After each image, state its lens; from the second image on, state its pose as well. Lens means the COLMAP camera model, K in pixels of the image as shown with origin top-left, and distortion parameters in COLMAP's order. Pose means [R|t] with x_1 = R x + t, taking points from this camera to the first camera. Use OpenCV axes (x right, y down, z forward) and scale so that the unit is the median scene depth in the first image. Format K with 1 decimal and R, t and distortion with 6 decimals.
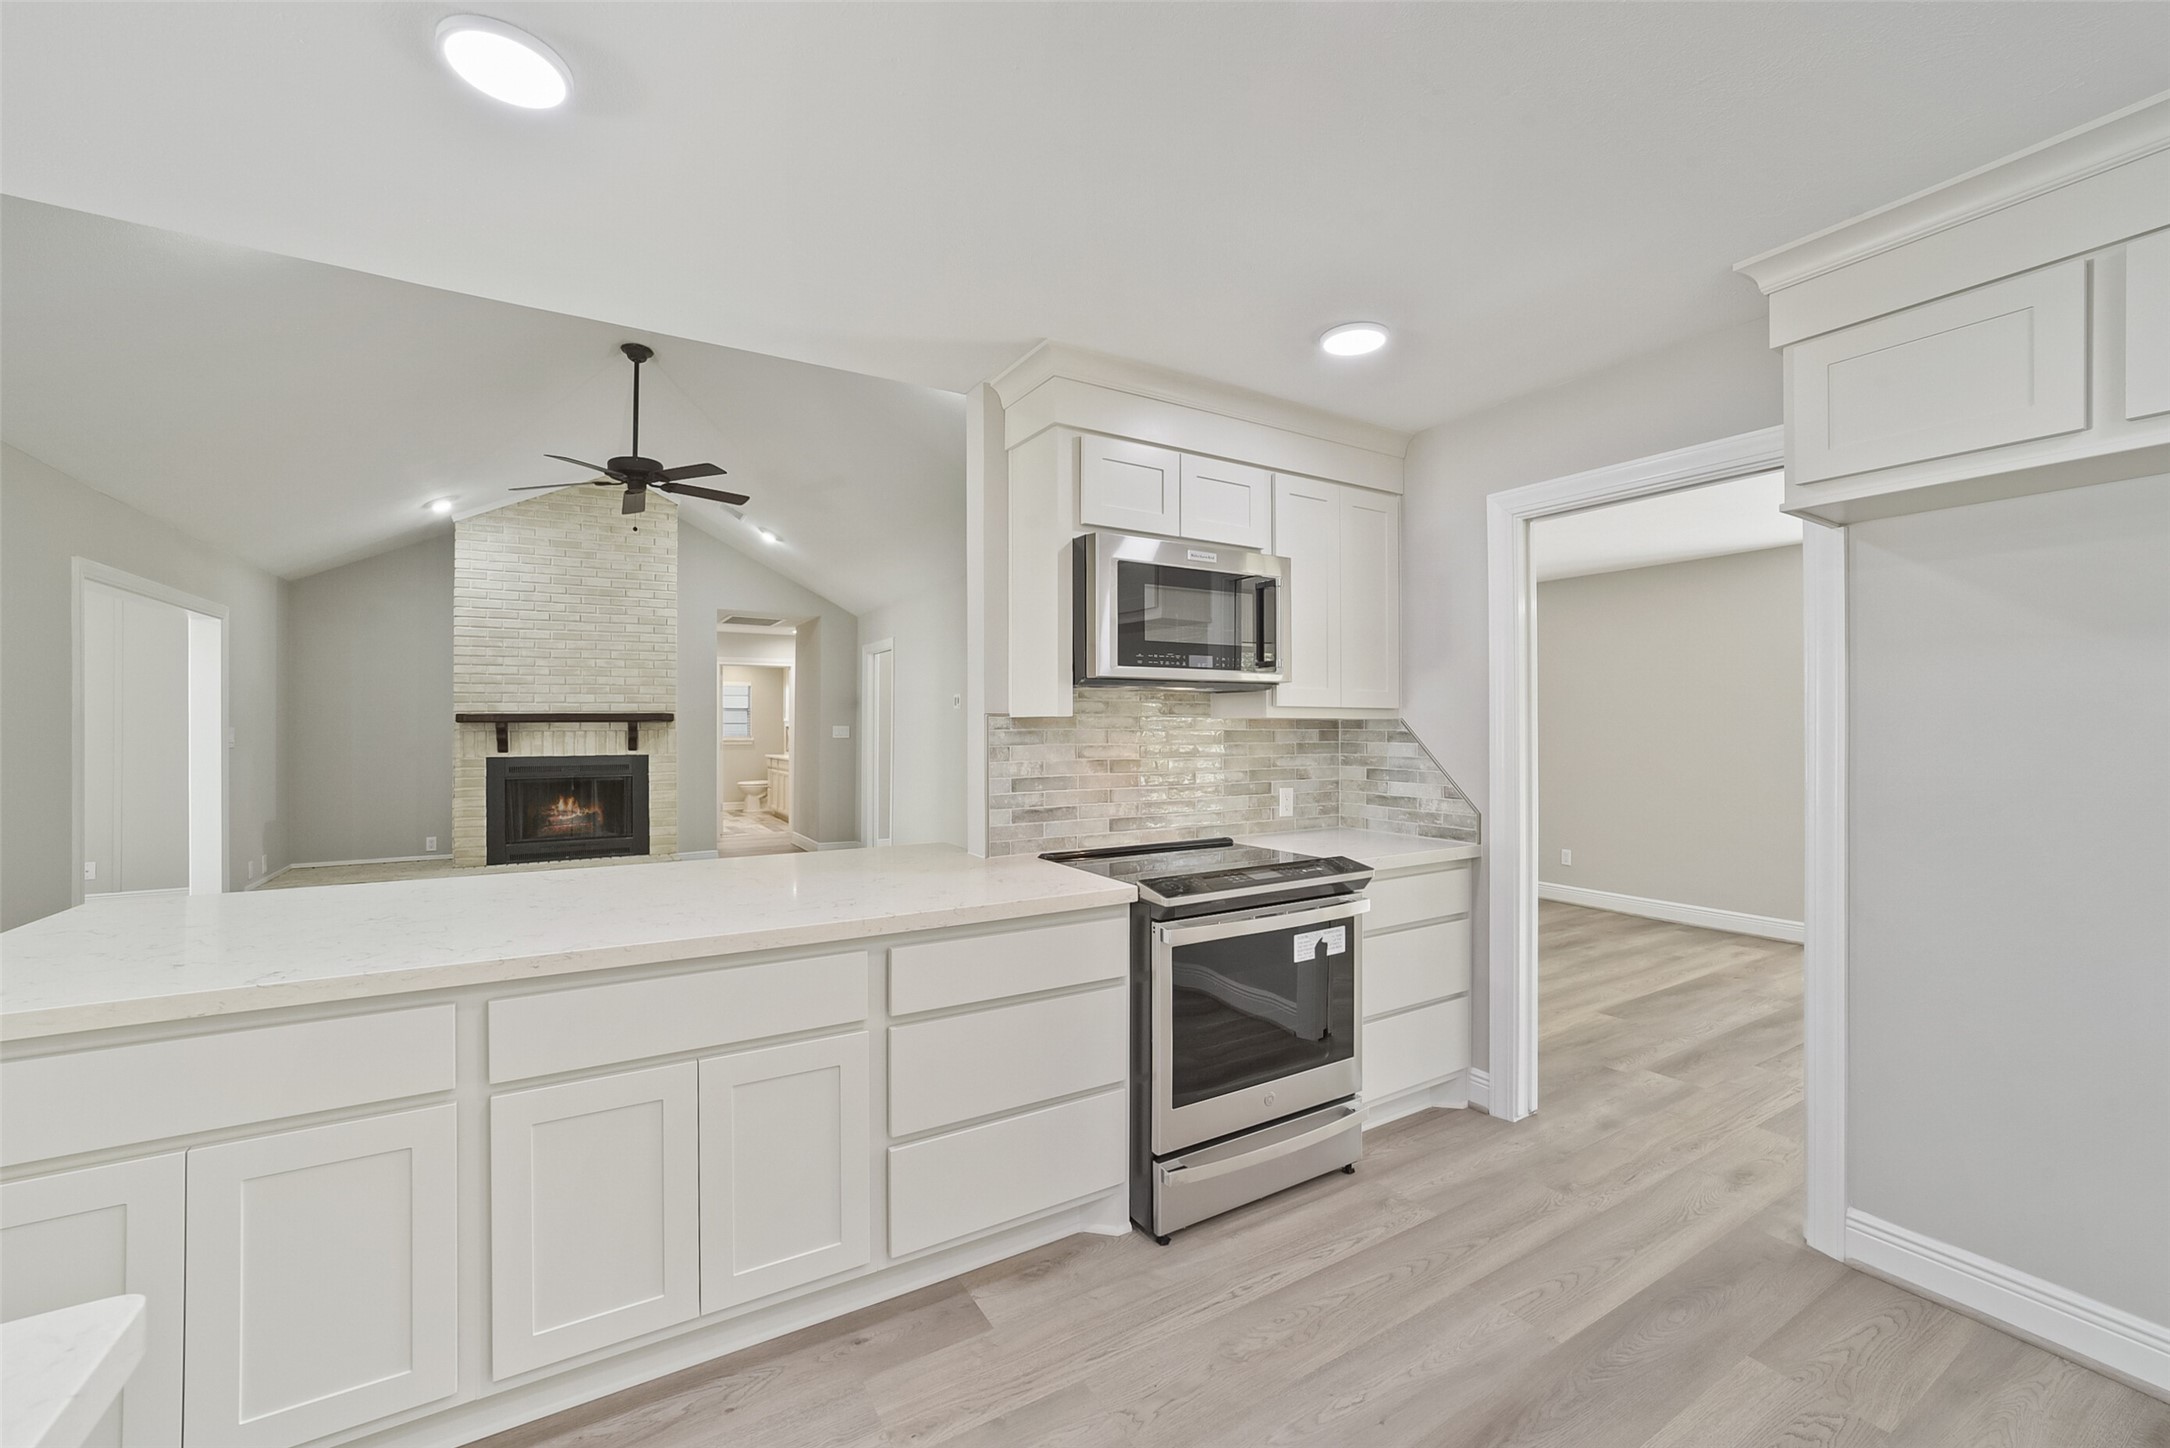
lens RADIAL K [[875.6, 0, 1092.7], [0, 875.6, 720.2], [0, 0, 1]] dist [-0.029046, 0.012444]
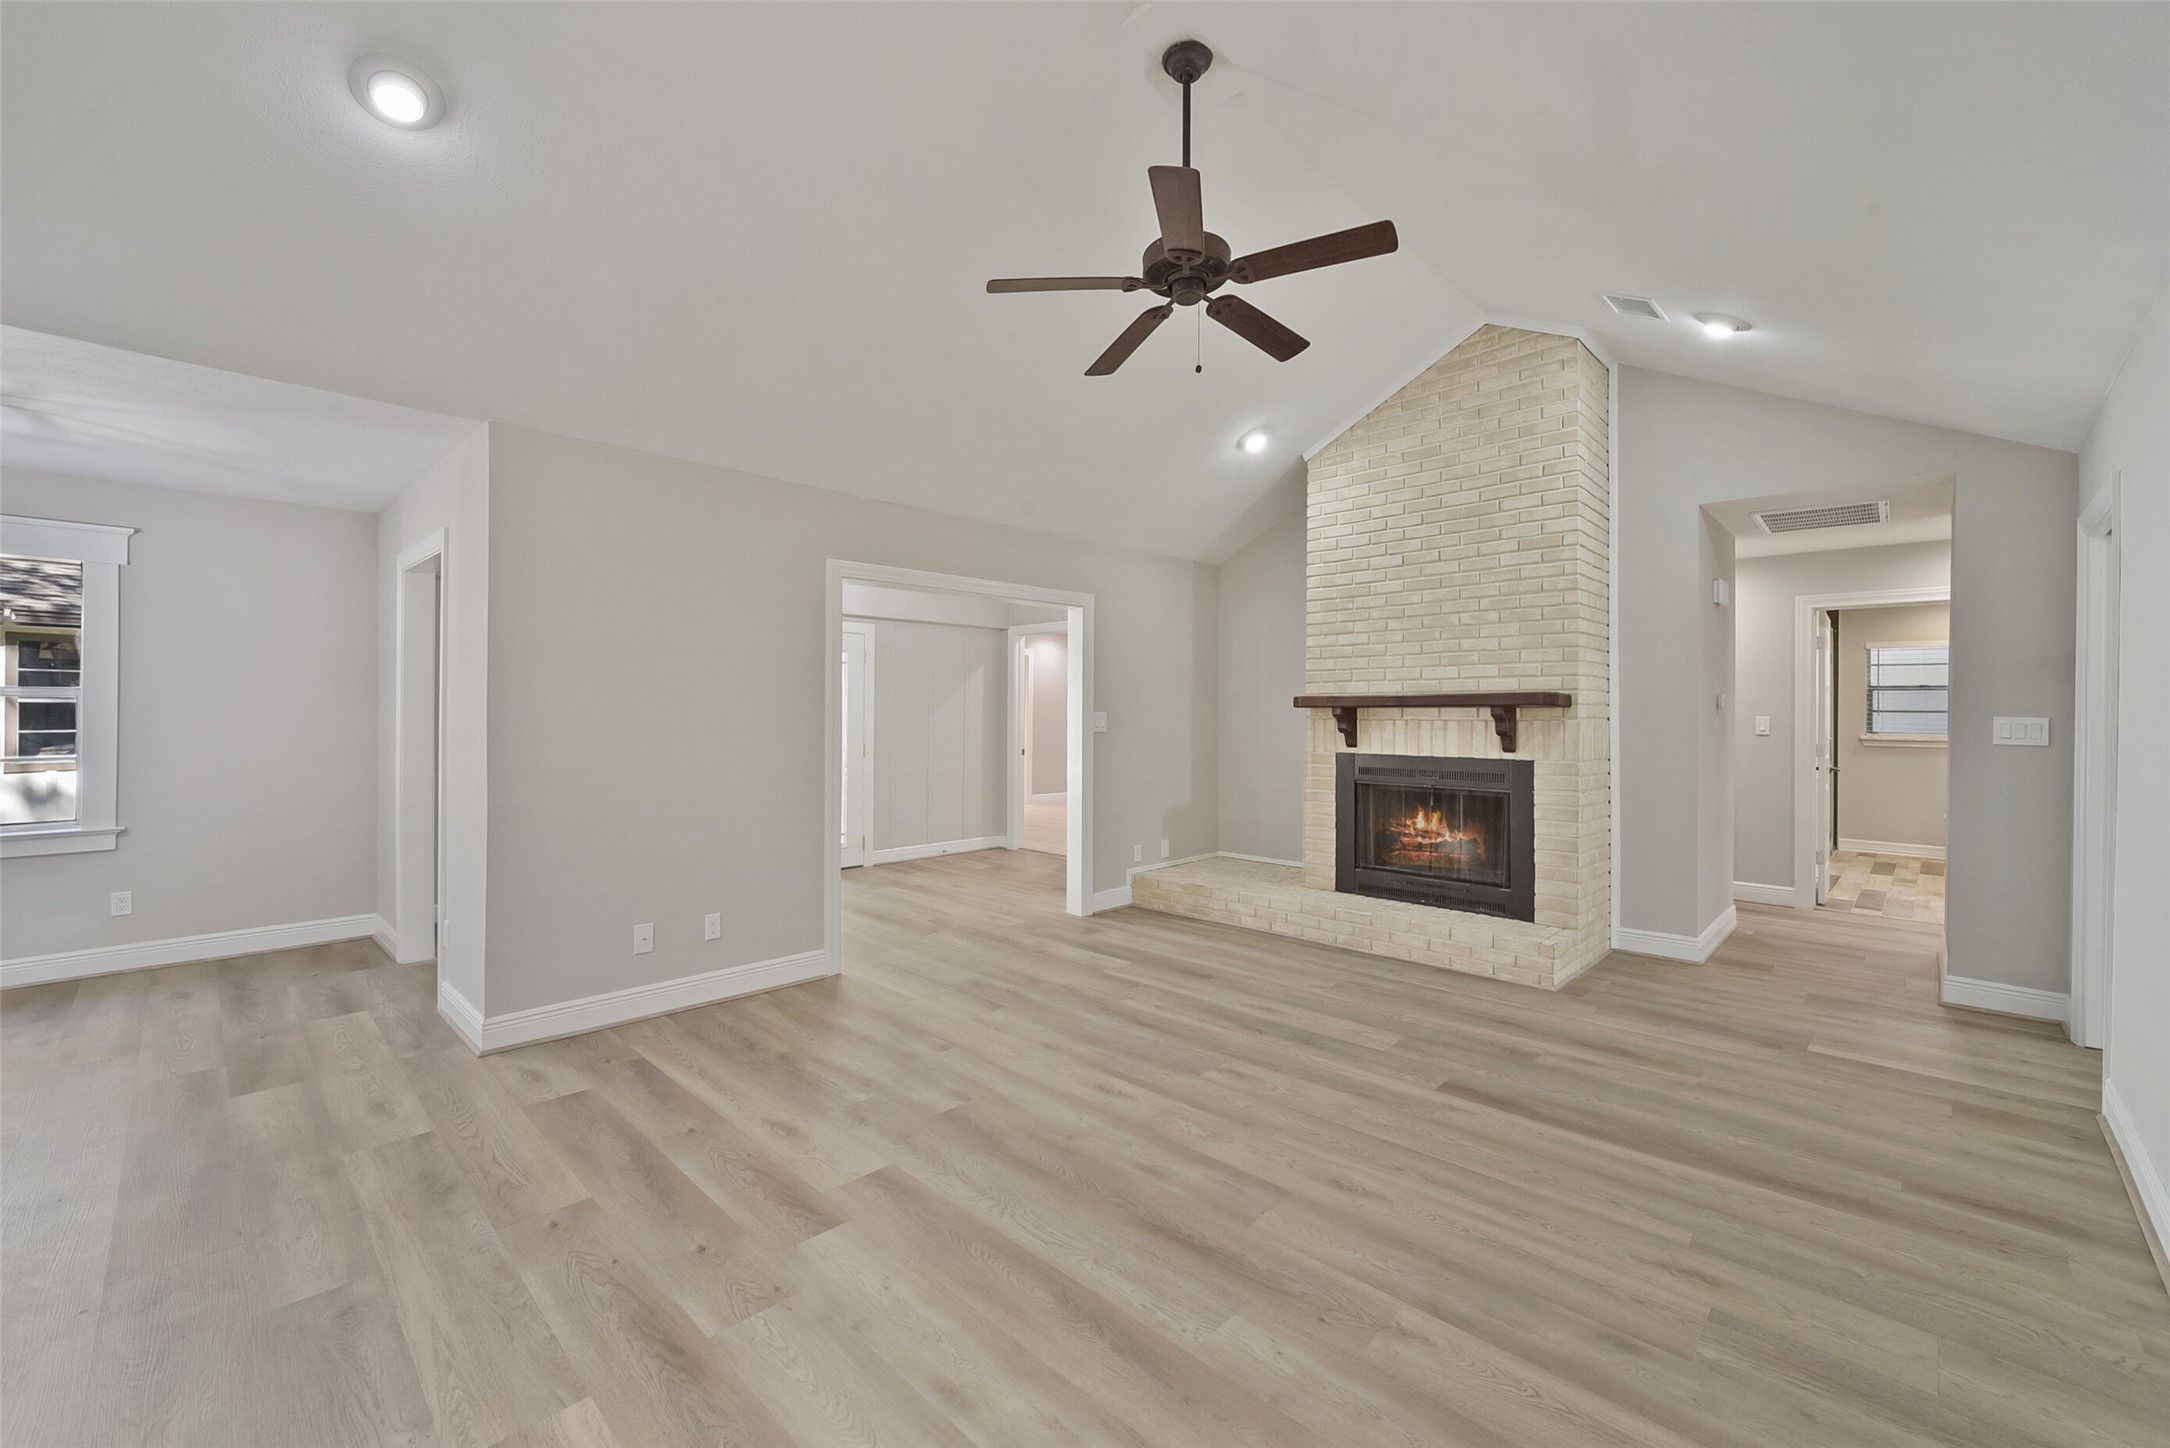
lens RADIAL K [[891.8, 0, 1092.4], [0, 891.8, 698.8], [0, 0, 1]] dist [-0.013719, 0.000516]
pose [[0.244050, -0.008793, -0.969723, 0.024169], [-0.001306, 0.999955, -0.009396, 0.002429], [0.969762, 0.003559, 0.244028, 0.588334]]
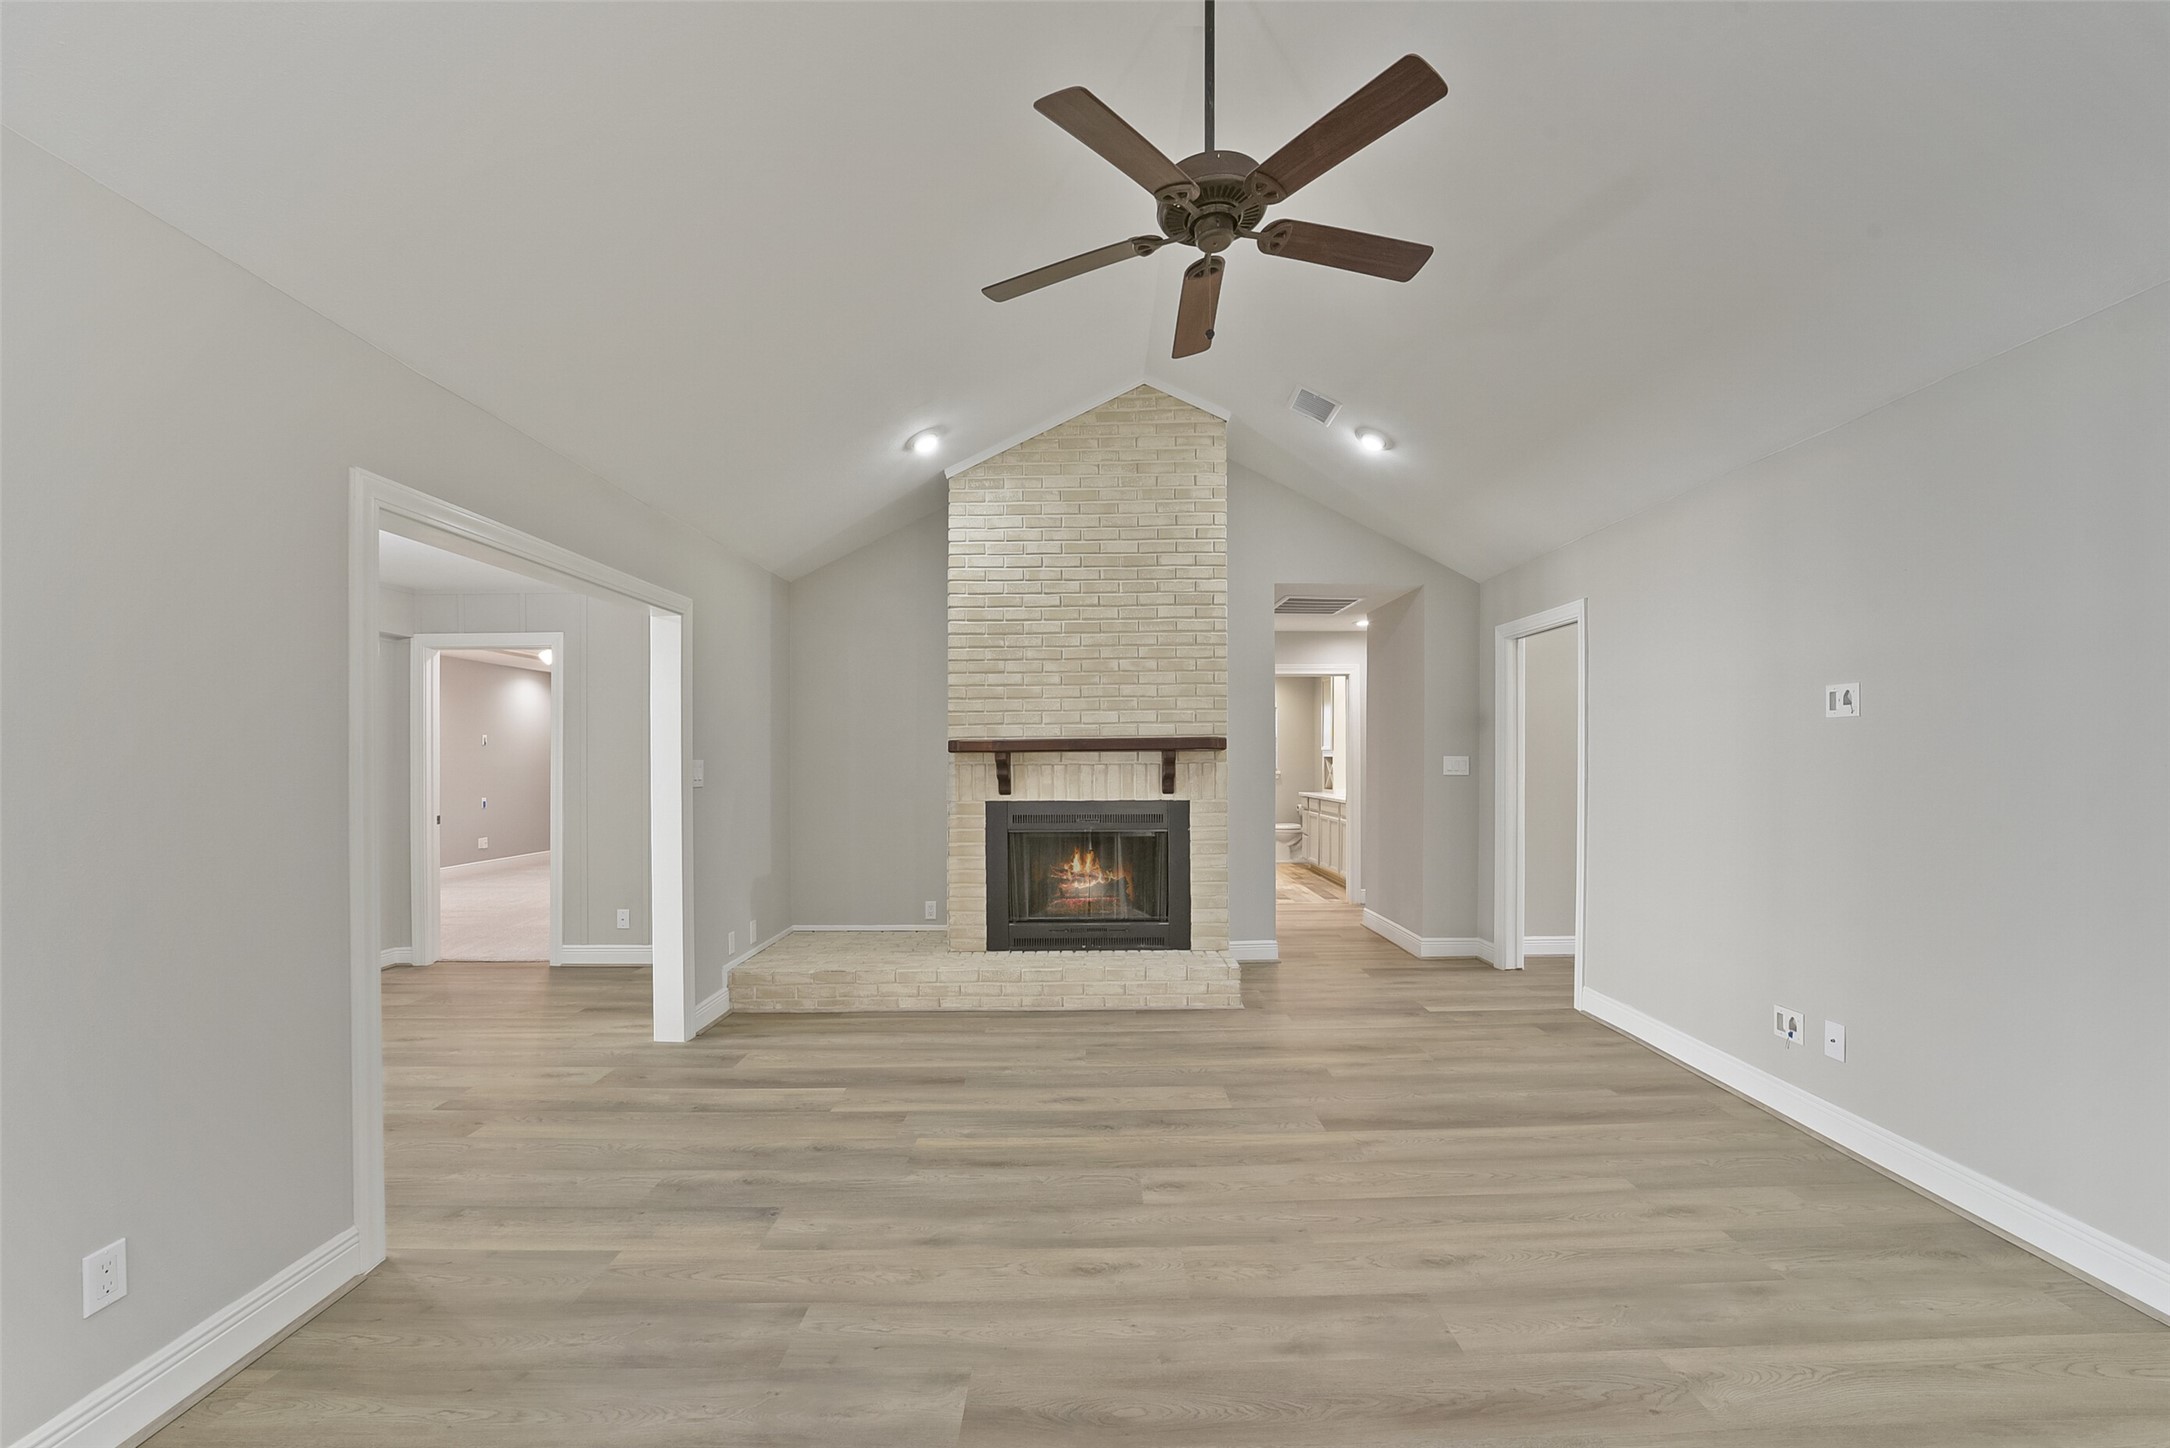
lens RADIAL K [[864.4, 0, 1090.5], [0, 864.4, 750.4], [0, 0, 1]] dist [-0.041429, 0.012056]
pose [[0.858274, -0.003698, -0.513179, -0.256166], [0.004280, 0.999991, -0.000048, 0.001338], [0.513174, -0.002155, 0.858282, 0.427006]]
